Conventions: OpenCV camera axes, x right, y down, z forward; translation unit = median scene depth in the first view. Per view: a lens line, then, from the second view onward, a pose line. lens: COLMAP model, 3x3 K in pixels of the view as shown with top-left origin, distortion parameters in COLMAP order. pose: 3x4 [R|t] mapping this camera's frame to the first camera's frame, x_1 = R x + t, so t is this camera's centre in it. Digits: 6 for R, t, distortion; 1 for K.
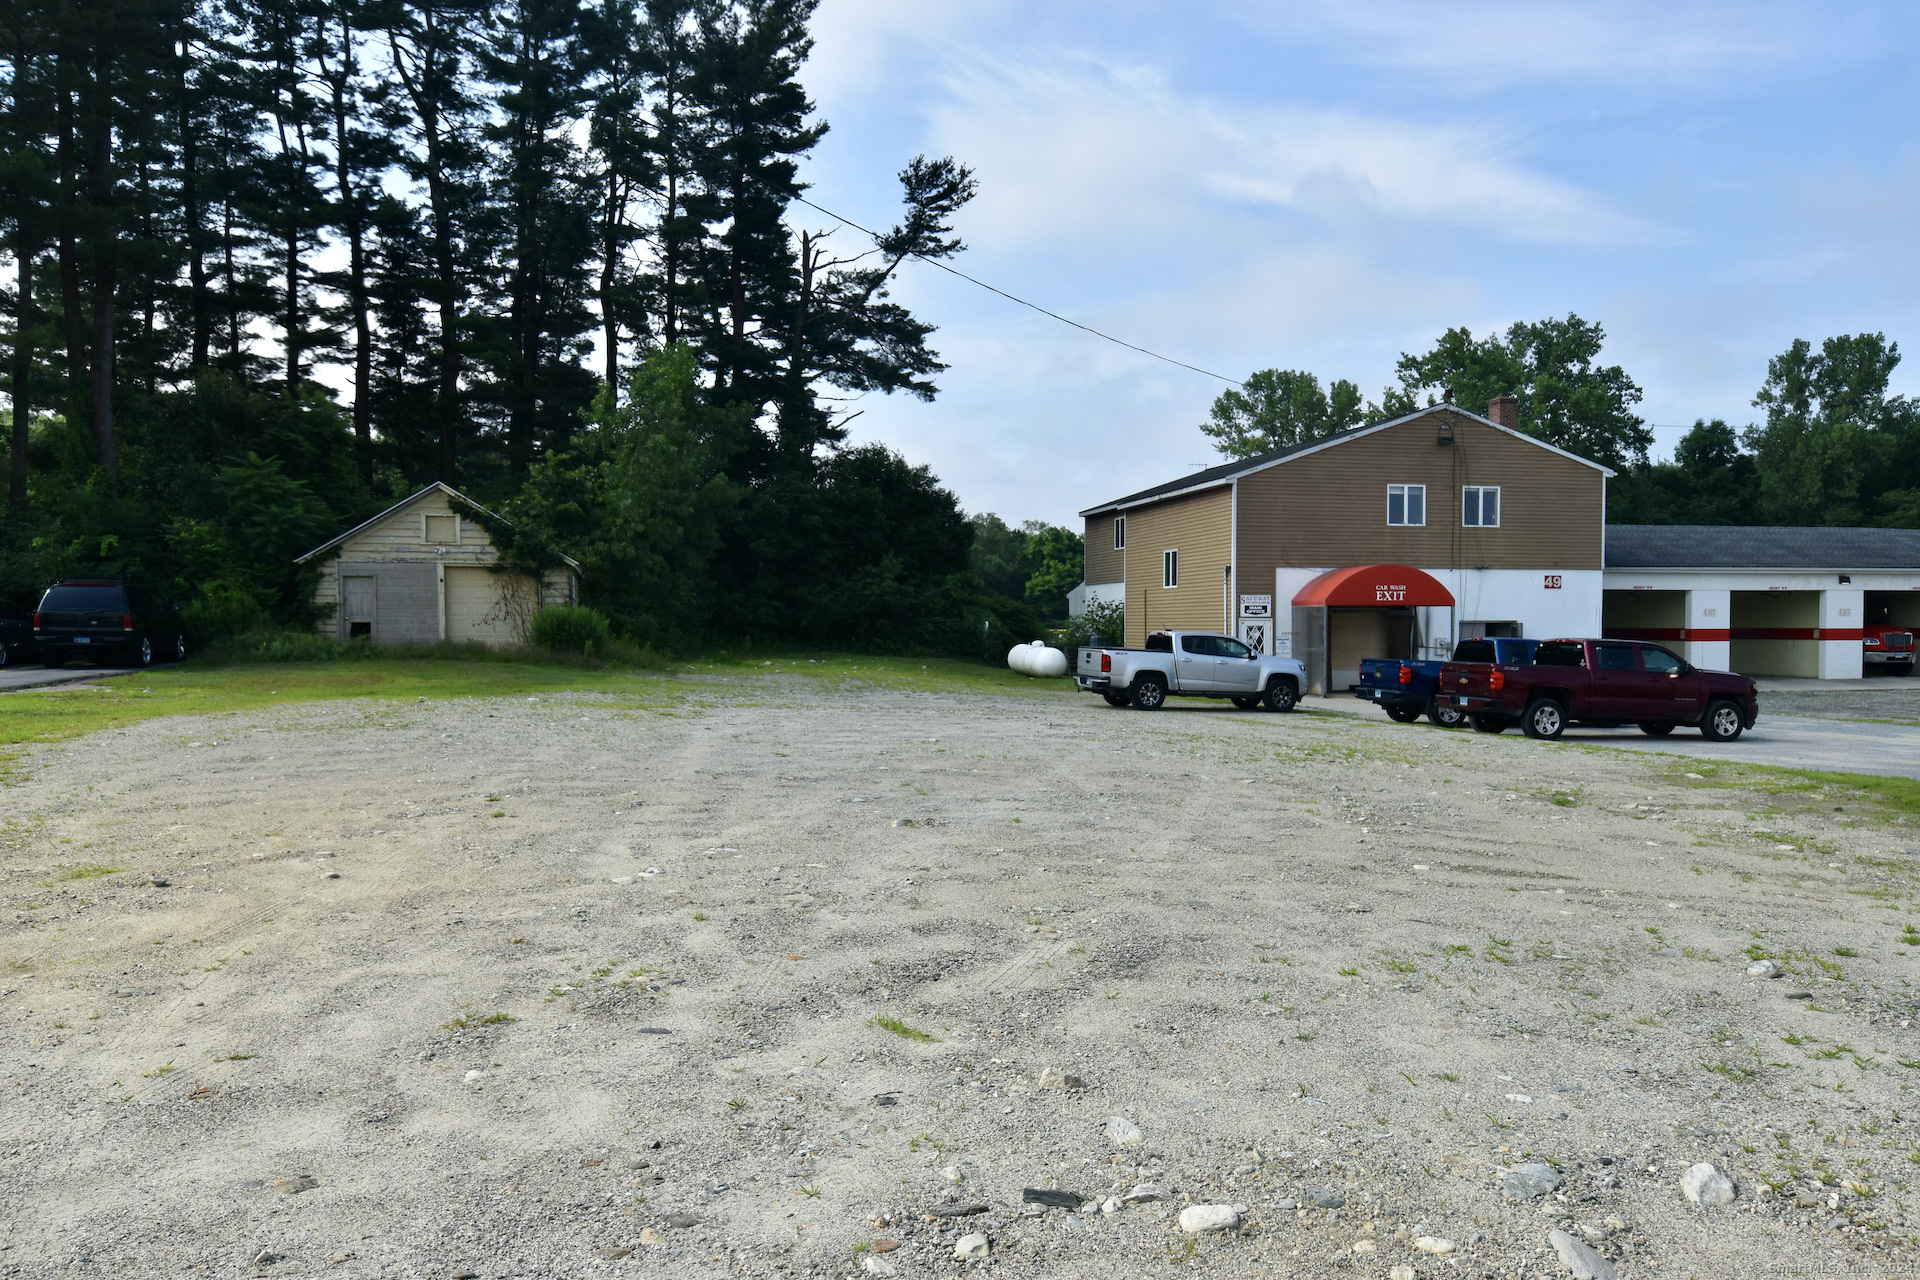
lens RADIAL K [[1390.3, 0, 991.9], [0, 1390.3, 645.1], [0, 0, 1]] dist [0.045878, -0.033231]
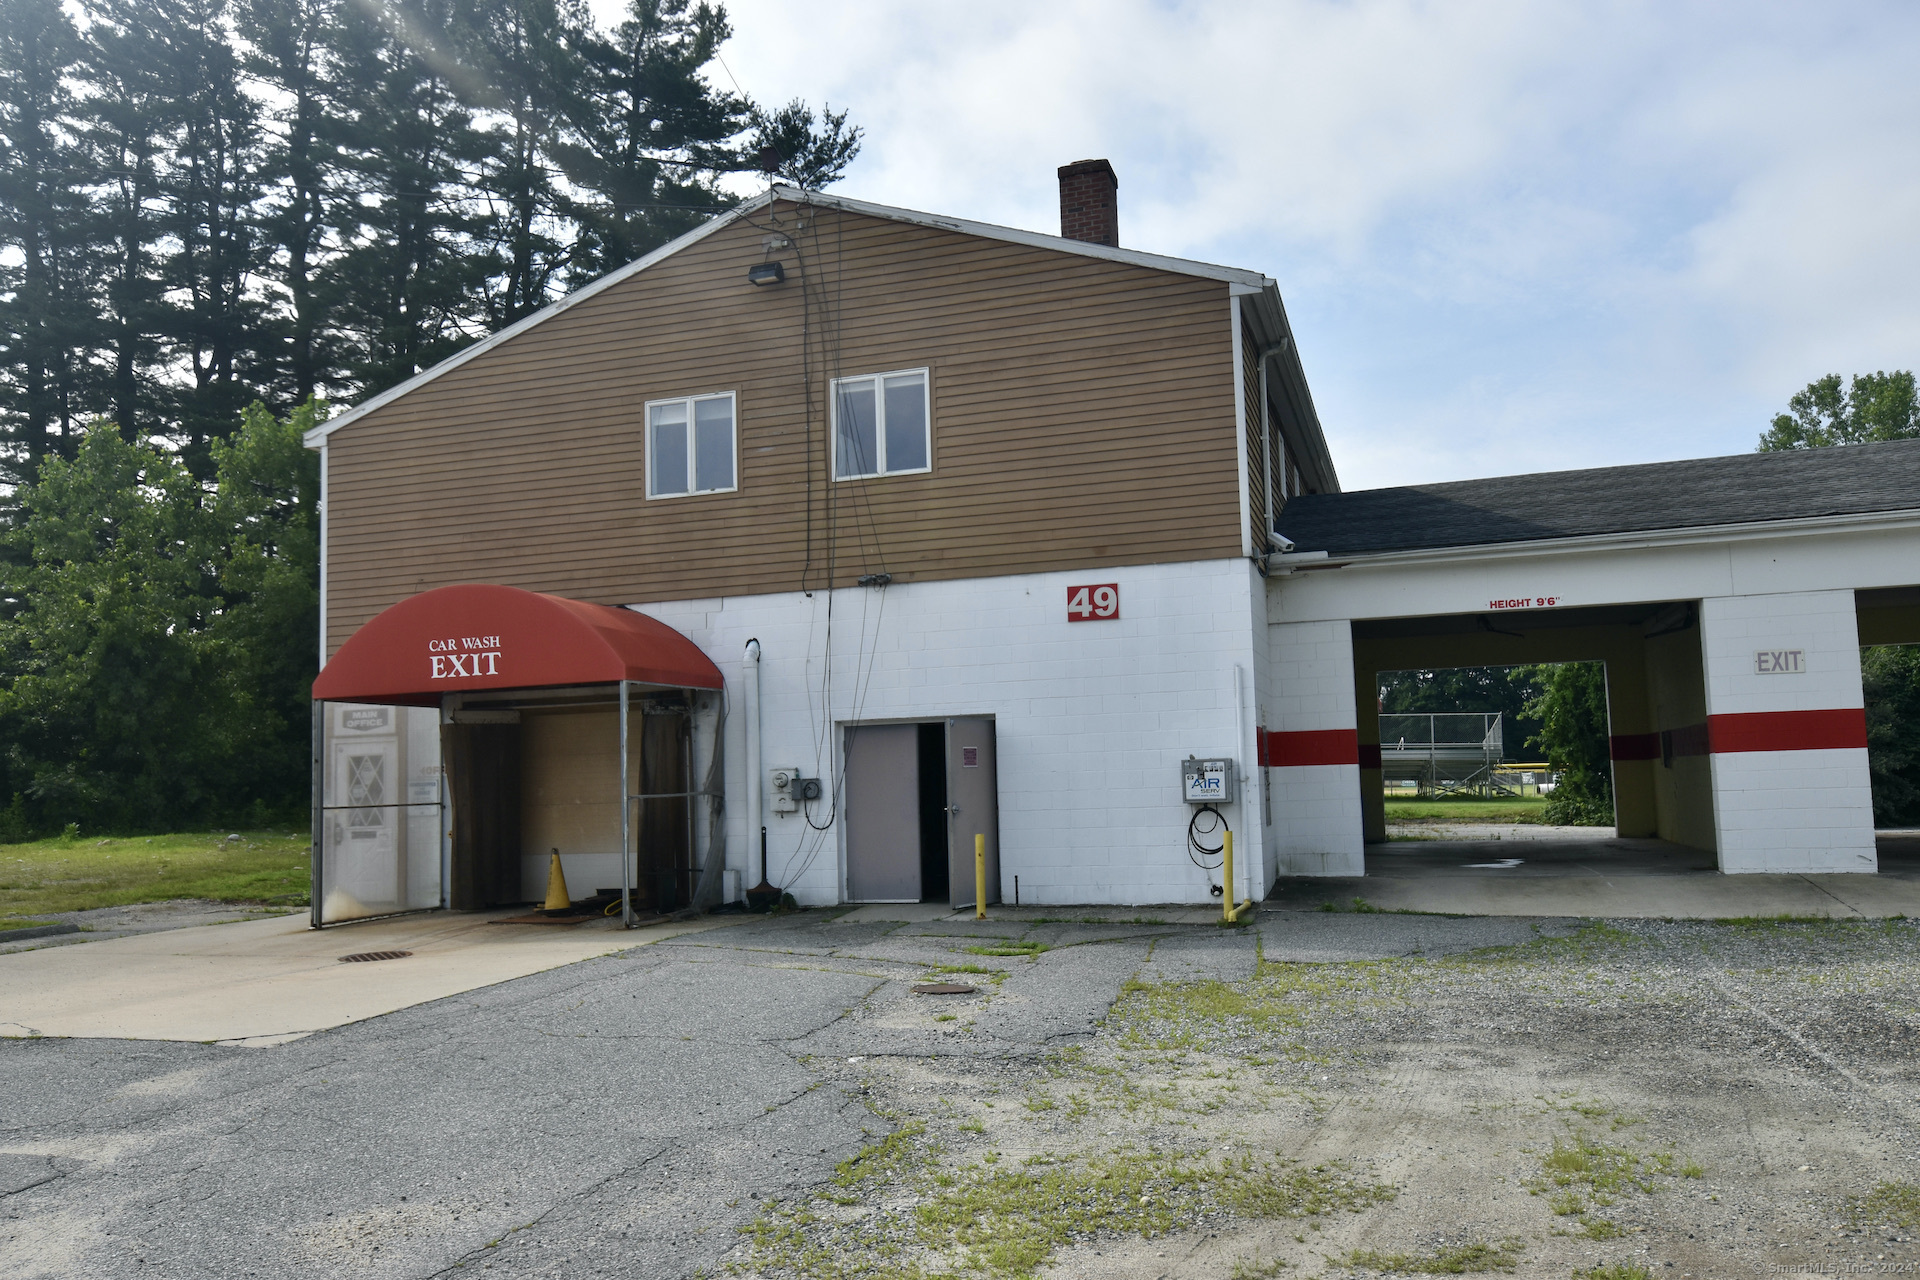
lens RADIAL K [[1390.3, 0, 991.9], [0, 1390.3, 645.1], [0, 0, 1]] dist [0.045878, -0.033231]
pose [[0.862845, -0.077665, -0.499467, 0.565416], [0.023753, 0.993264, -0.113413, 0.006240], [0.504911, 0.085994, 0.858877, 0.685581]]
